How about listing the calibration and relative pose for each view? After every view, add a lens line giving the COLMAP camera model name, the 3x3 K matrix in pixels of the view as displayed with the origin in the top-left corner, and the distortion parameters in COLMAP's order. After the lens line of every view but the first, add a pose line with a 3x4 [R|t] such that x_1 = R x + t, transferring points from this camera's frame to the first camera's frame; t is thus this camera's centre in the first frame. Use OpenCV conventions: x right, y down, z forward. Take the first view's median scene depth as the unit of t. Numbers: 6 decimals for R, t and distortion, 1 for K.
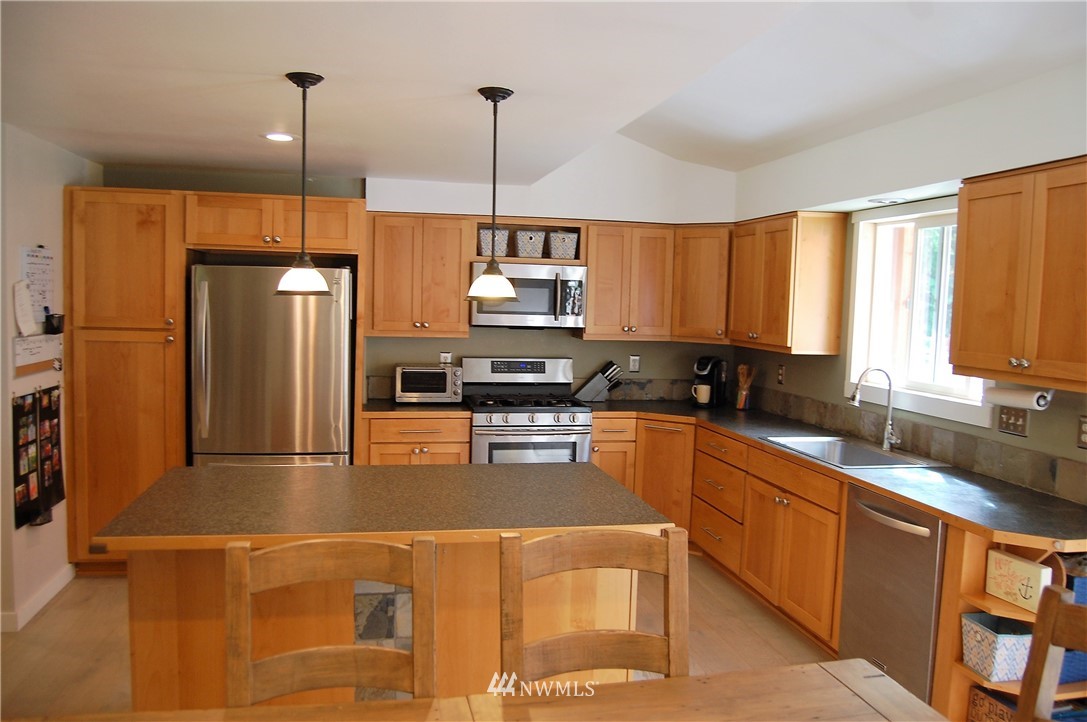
lens RADIAL K [[851.5, 0, 543.5], [0, 851.5, 361.0], [0, 0, 1]] dist [-0.072643, 0.003990]
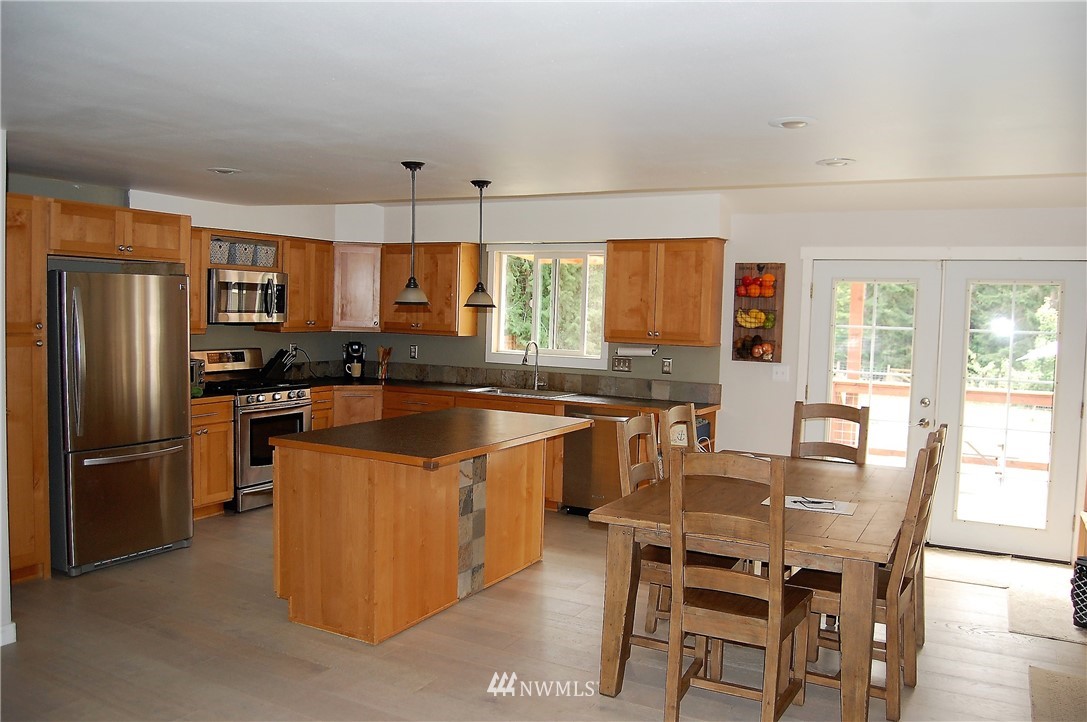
lens RADIAL K [[851.5, 0, 543.5], [0, 851.5, 361.0], [0, 0, 1]] dist [-0.072643, 0.003990]
pose [[0.646792, -0.057395, 0.760503, -0.733358], [0.045939, 0.998286, 0.036270, -0.011689], [-0.761281, 0.011478, 0.648320, -0.102551]]
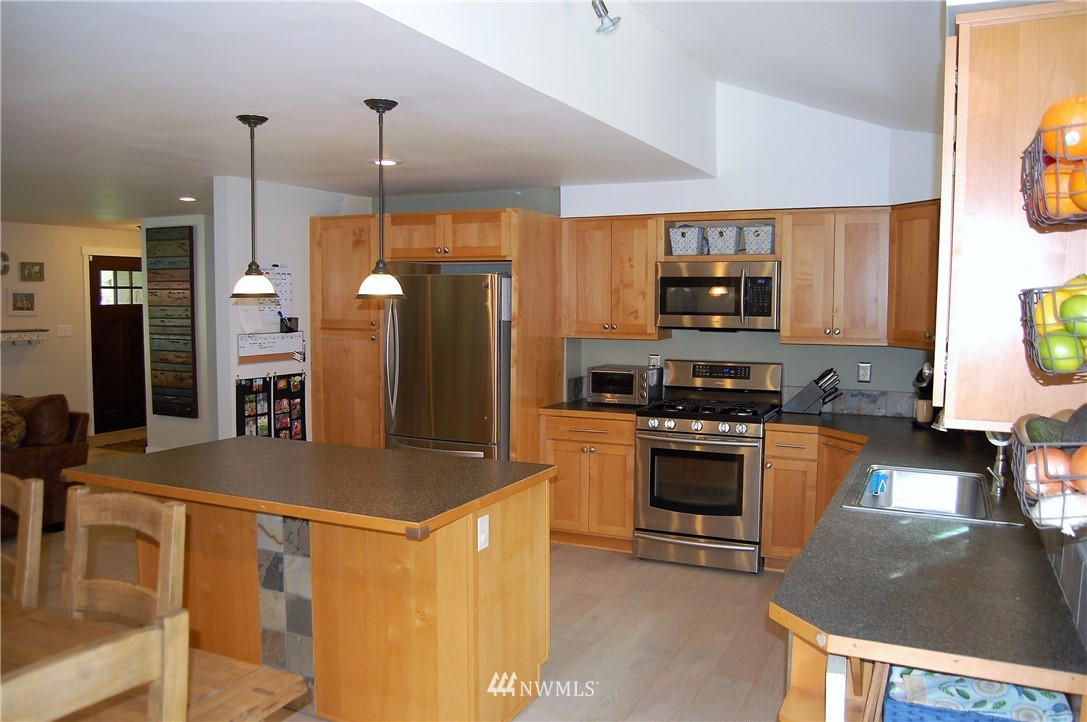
lens RADIAL K [[851.5, 0, 543.5], [0, 851.5, 361.0], [0, 0, 1]] dist [-0.072643, 0.003990]
pose [[0.800850, 0.021510, -0.598478, 0.434274], [-0.027615, 0.999618, -0.001026, 0.001798], [0.598227, 0.017348, 0.801139, 0.156096]]
